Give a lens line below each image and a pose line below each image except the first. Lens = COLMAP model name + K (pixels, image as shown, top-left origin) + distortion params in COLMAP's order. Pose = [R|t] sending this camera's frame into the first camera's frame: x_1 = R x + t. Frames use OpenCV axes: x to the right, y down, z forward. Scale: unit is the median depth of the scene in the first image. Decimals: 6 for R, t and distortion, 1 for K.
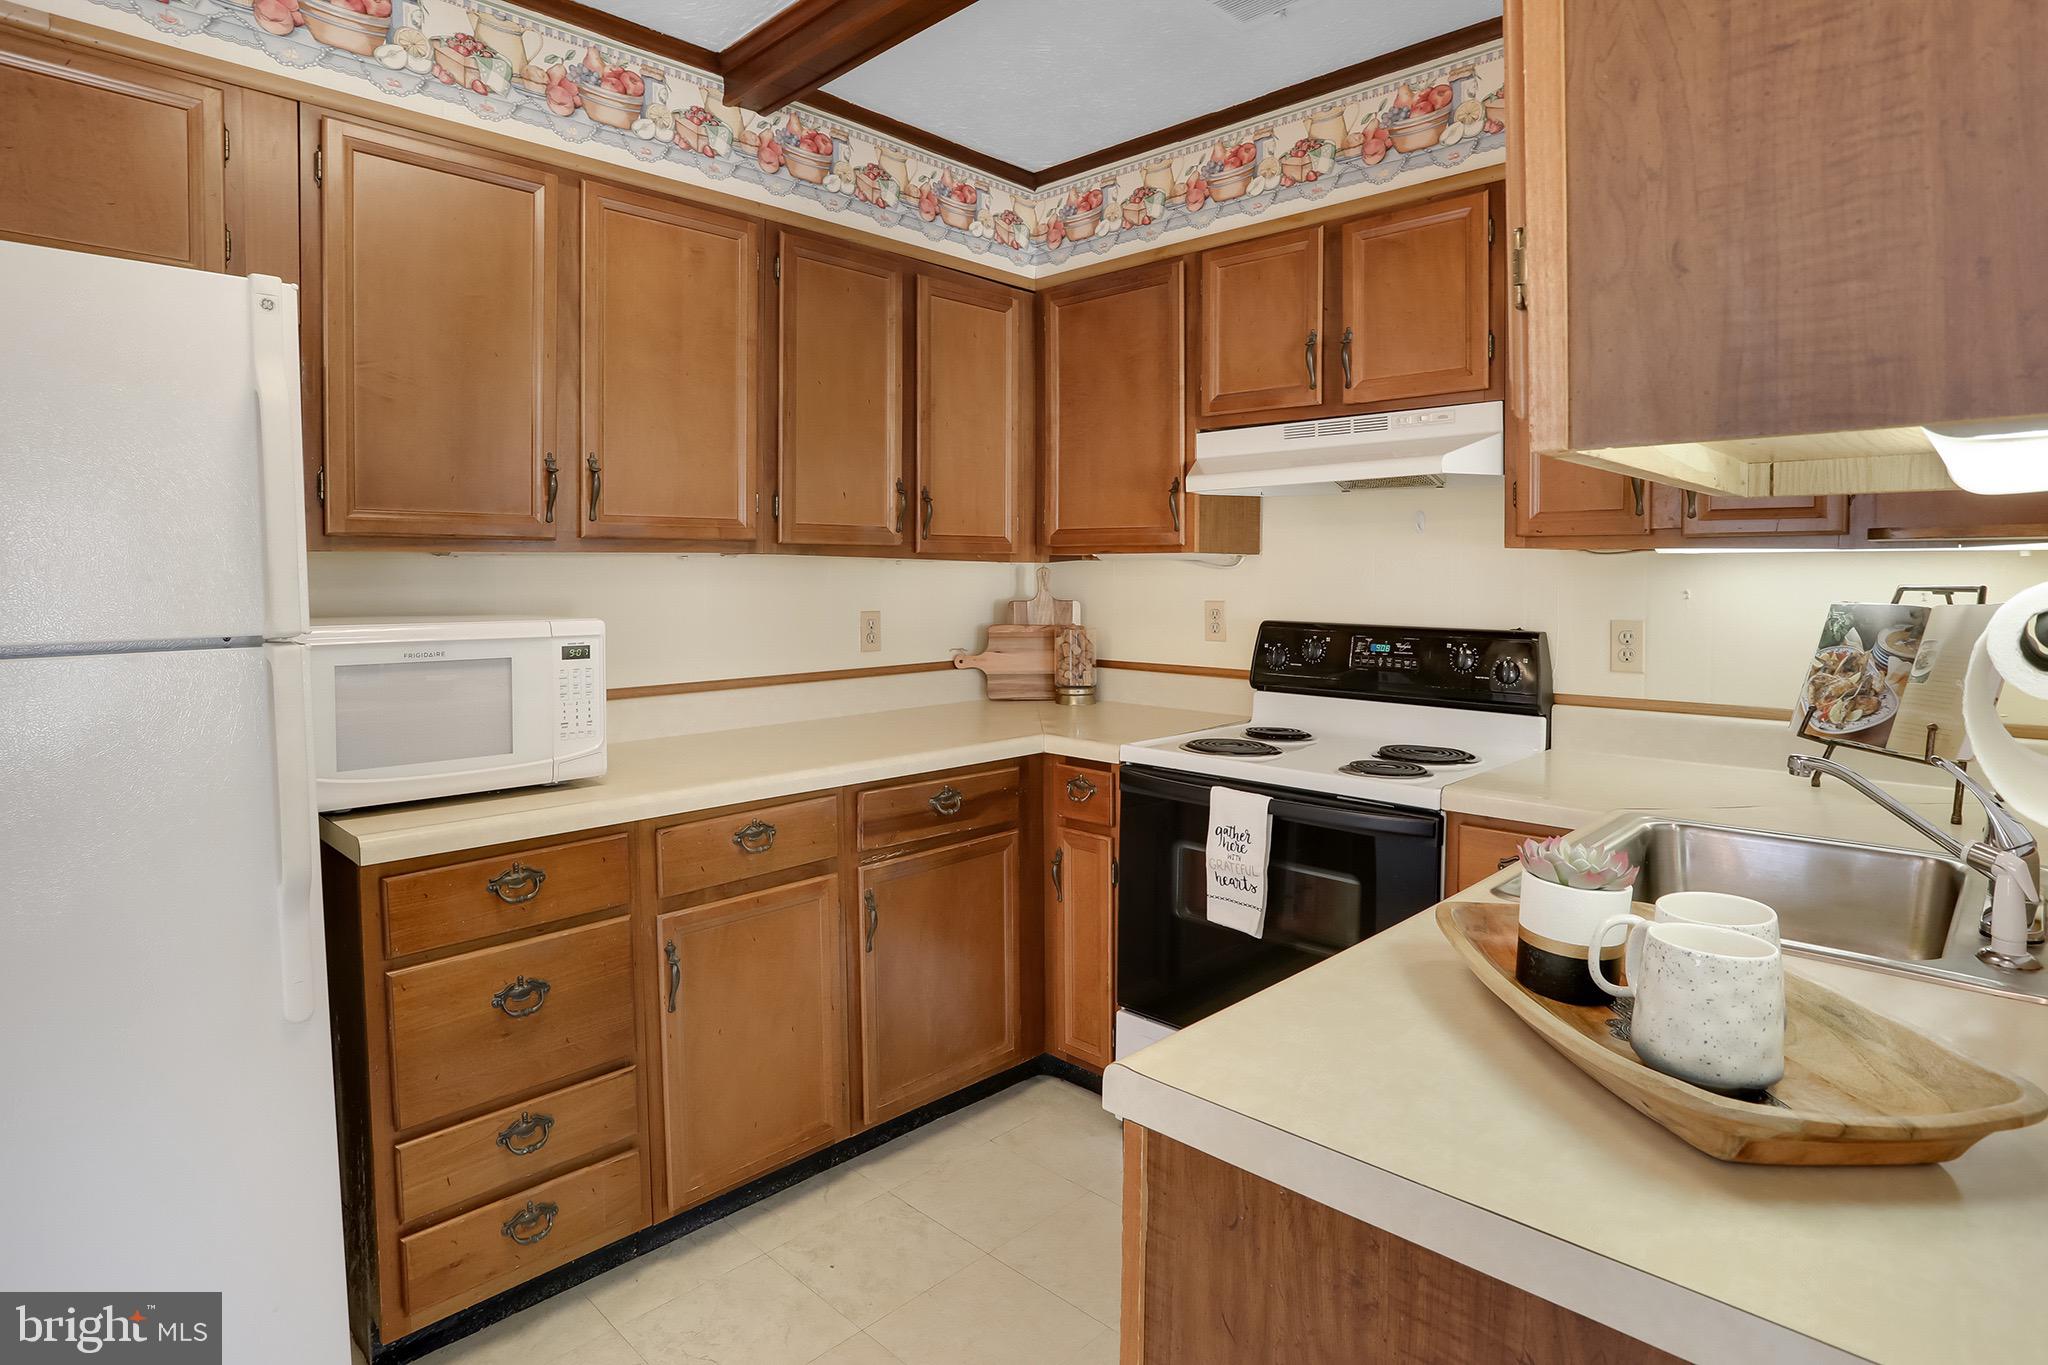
lens RADIAL K [[1096.5, 0, 1101.7], [0, 1096.5, 590.9], [0, 0, 1]] dist [-0.037437, 0.000309]
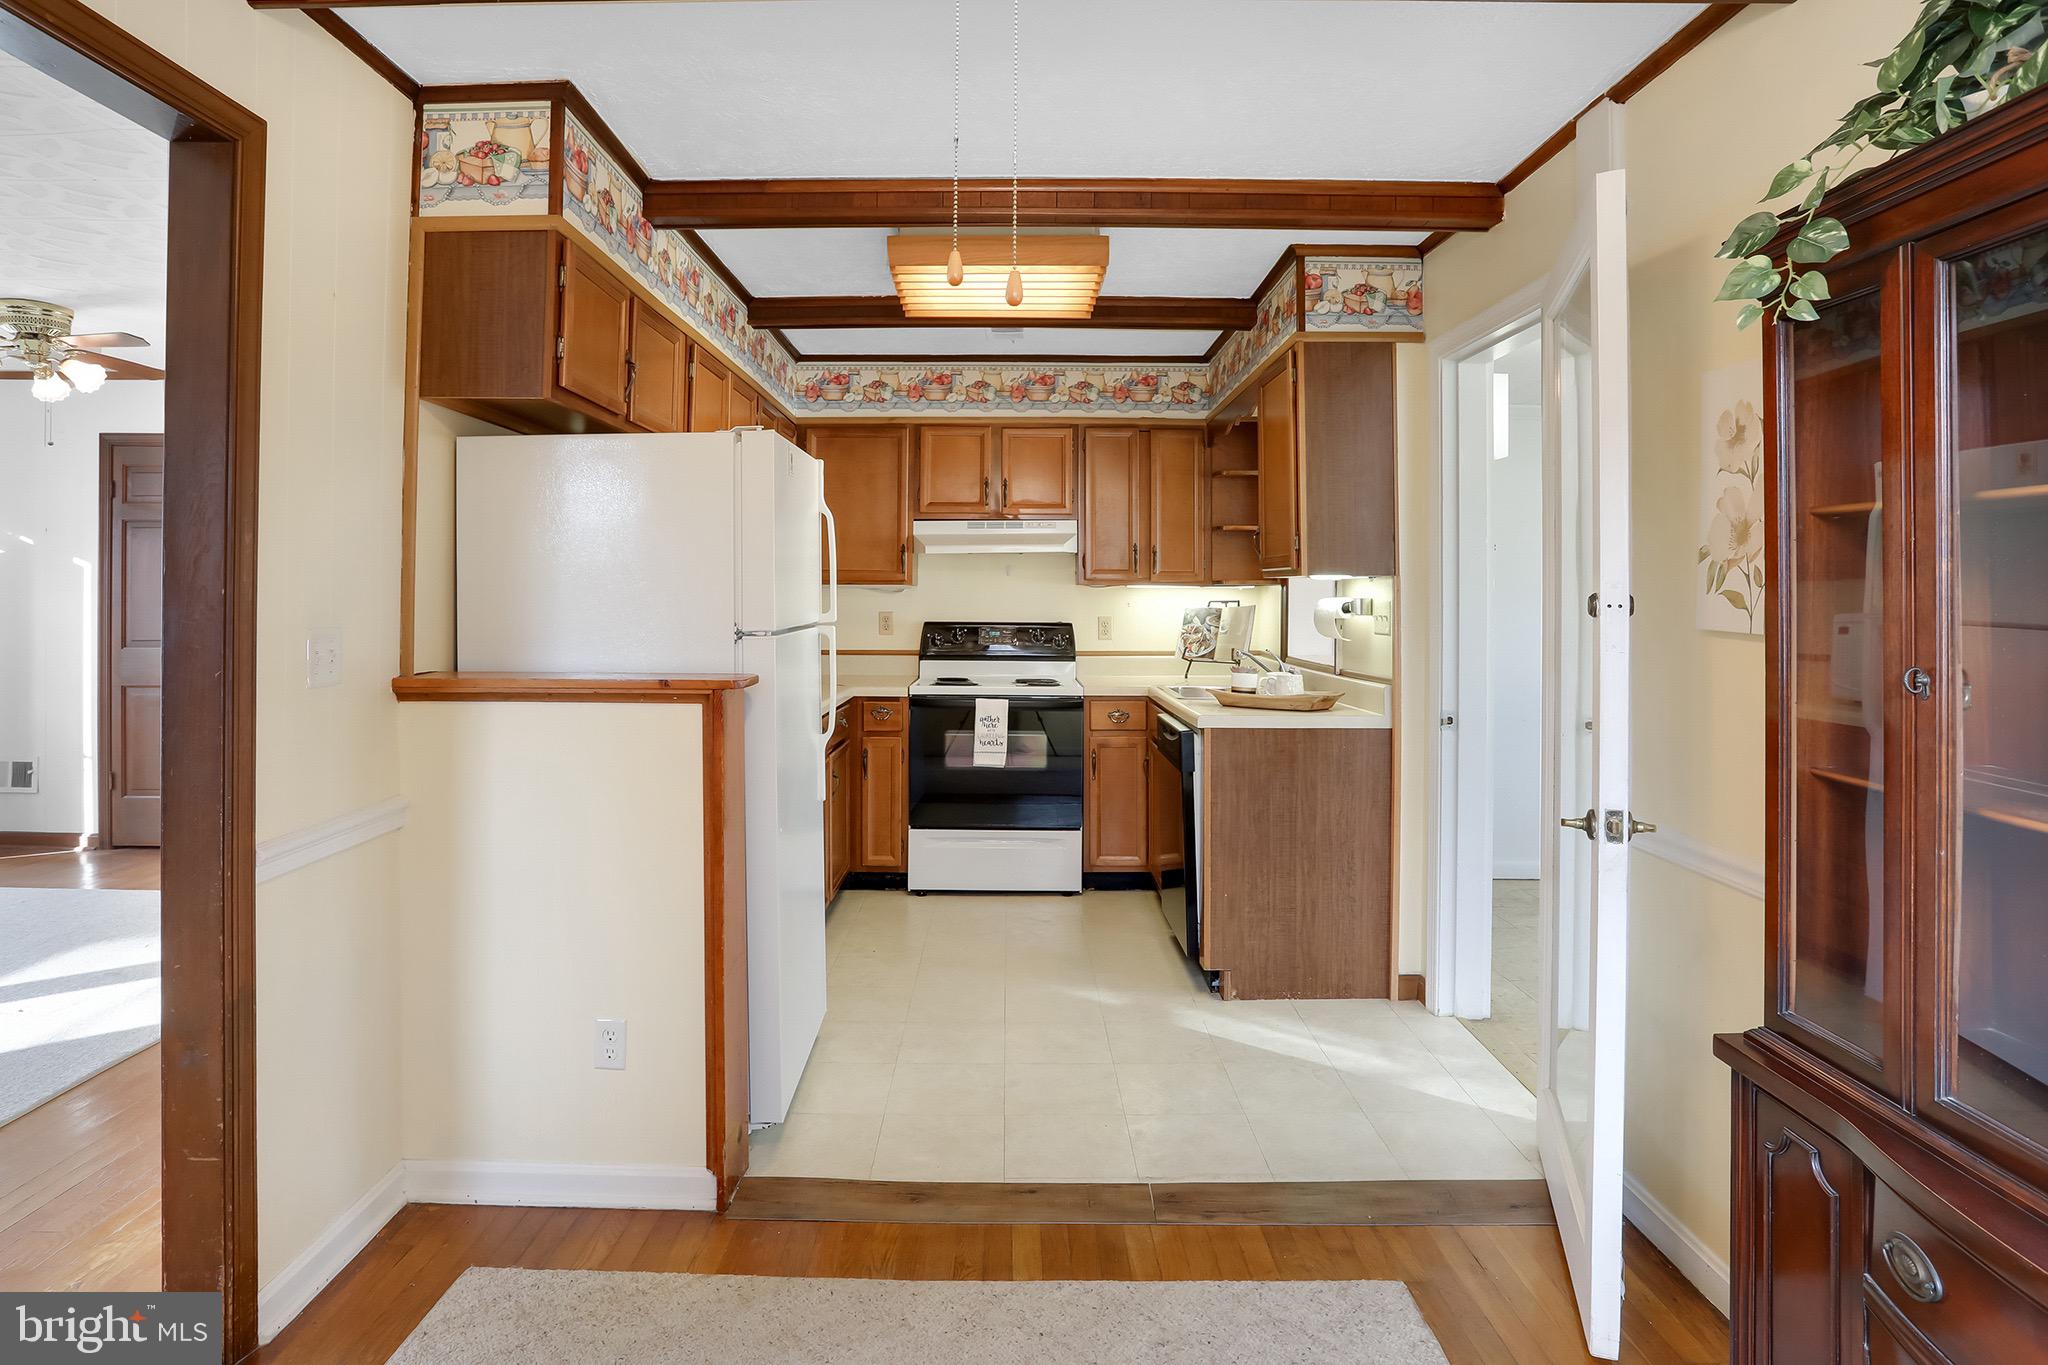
lens RADIAL K [[1115.3, 0, 1020.3], [0, 1115.3, 575.8], [0, 0, 1]] dist [-0.037631, 0.002358]
pose [[0.719025, 0.016337, 0.694792, -1.154064], [0.012395, 0.999263, -0.036324, 0.021850], [-0.694874, 0.034730, 0.718292, -0.508917]]
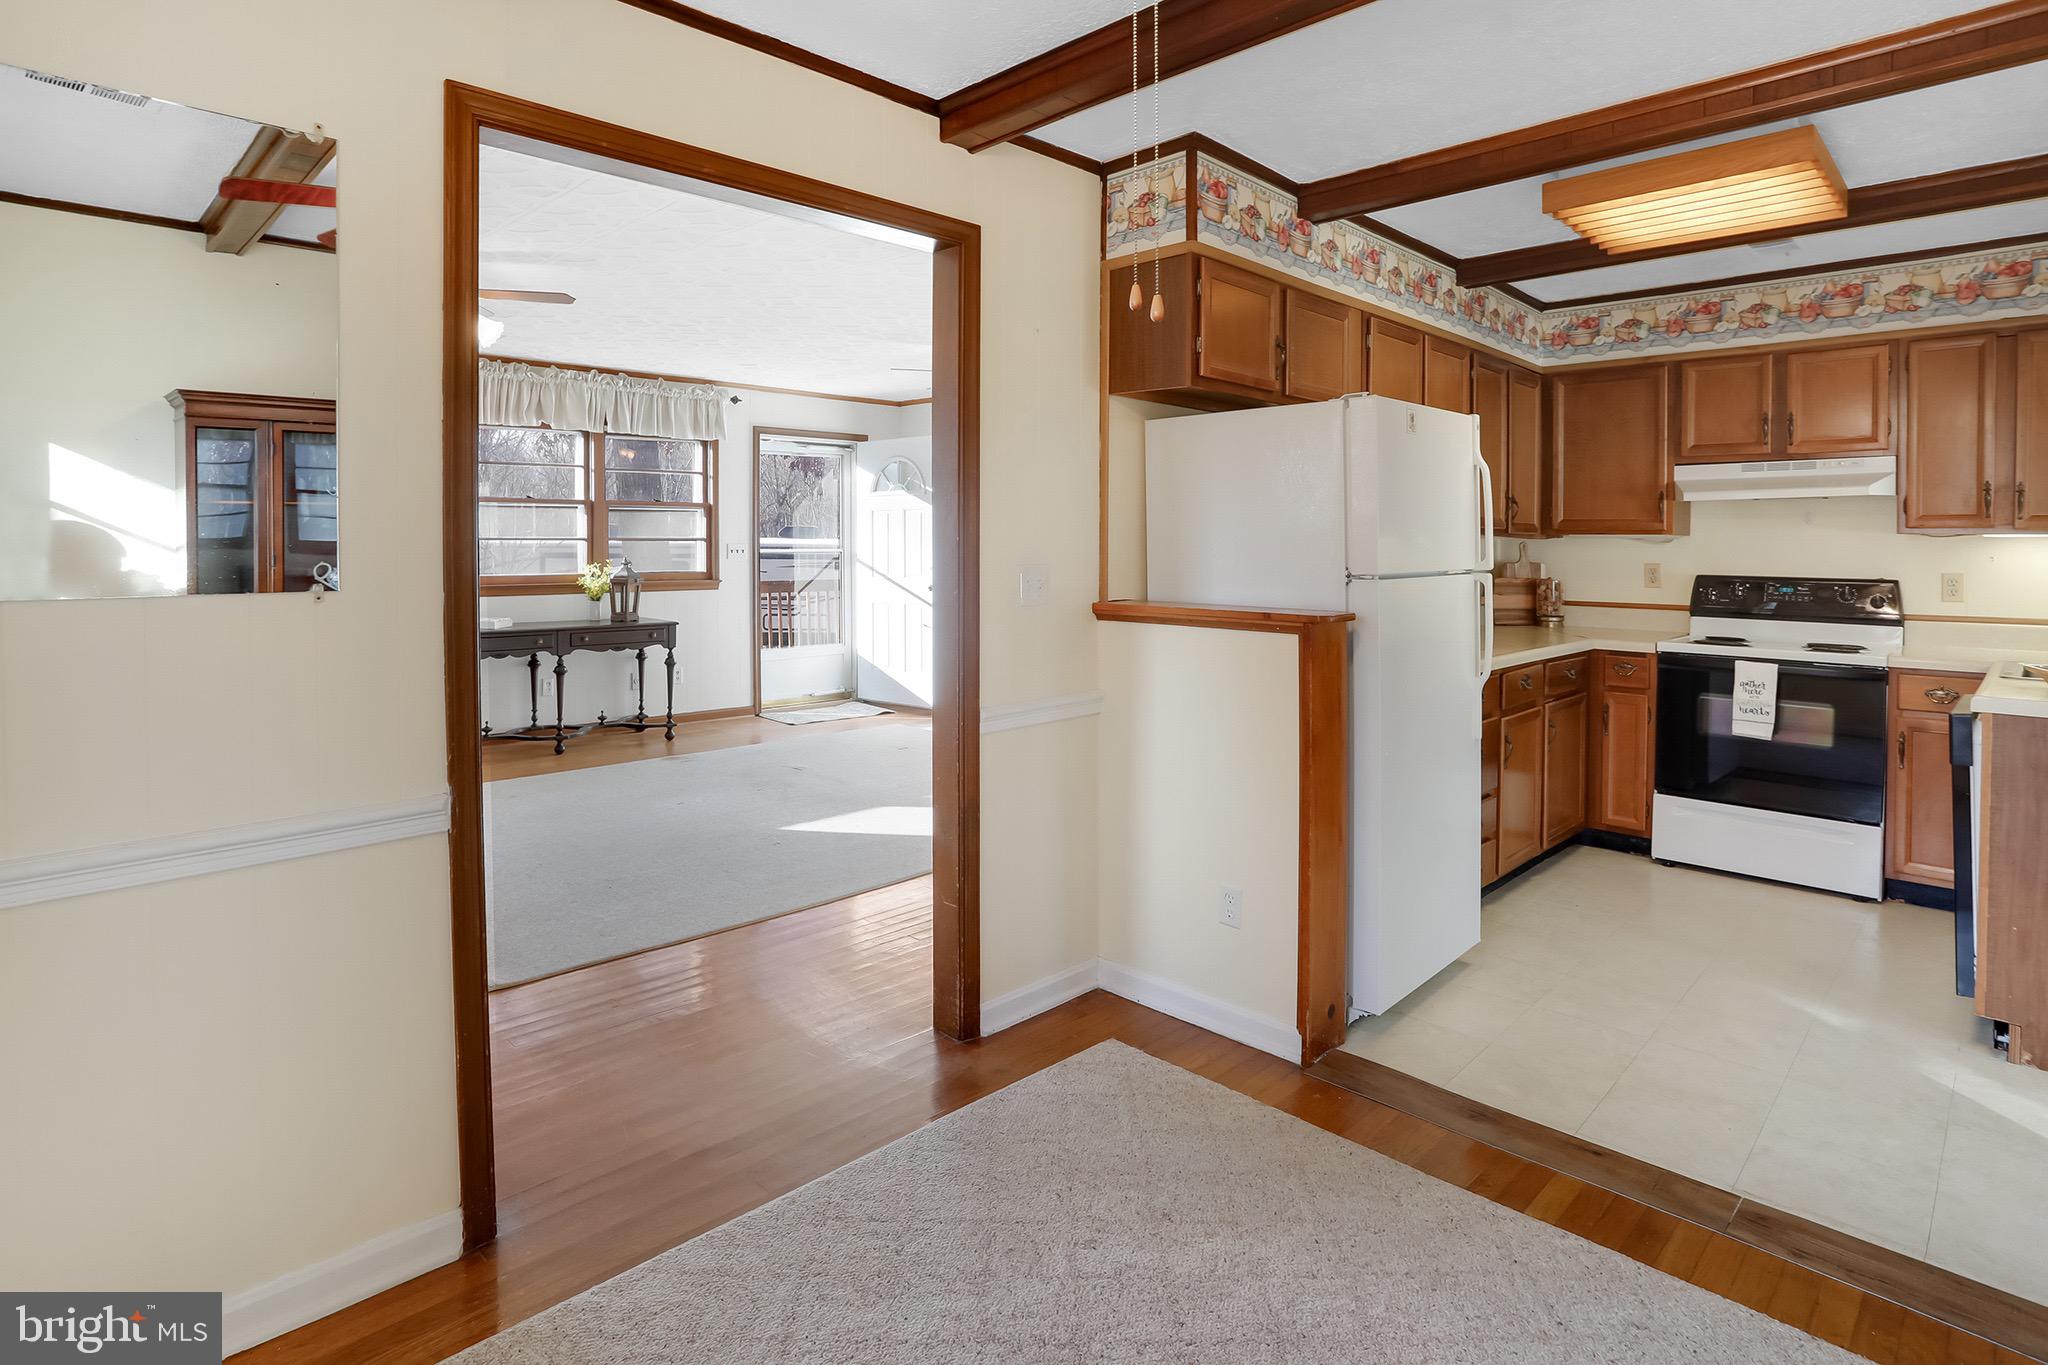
lens RADIAL K [[1077.0, 0, 1027.6], [0, 1077.0, 548.1], [0, 0, 1]] dist [-0.066529, 0.024136]
pose [[0.999888, 0.008833, -0.012076, -0.957619], [-0.009058, 0.999784, -0.018708, 0.028281], [0.011909, 0.018815, 0.999752, -0.701973]]
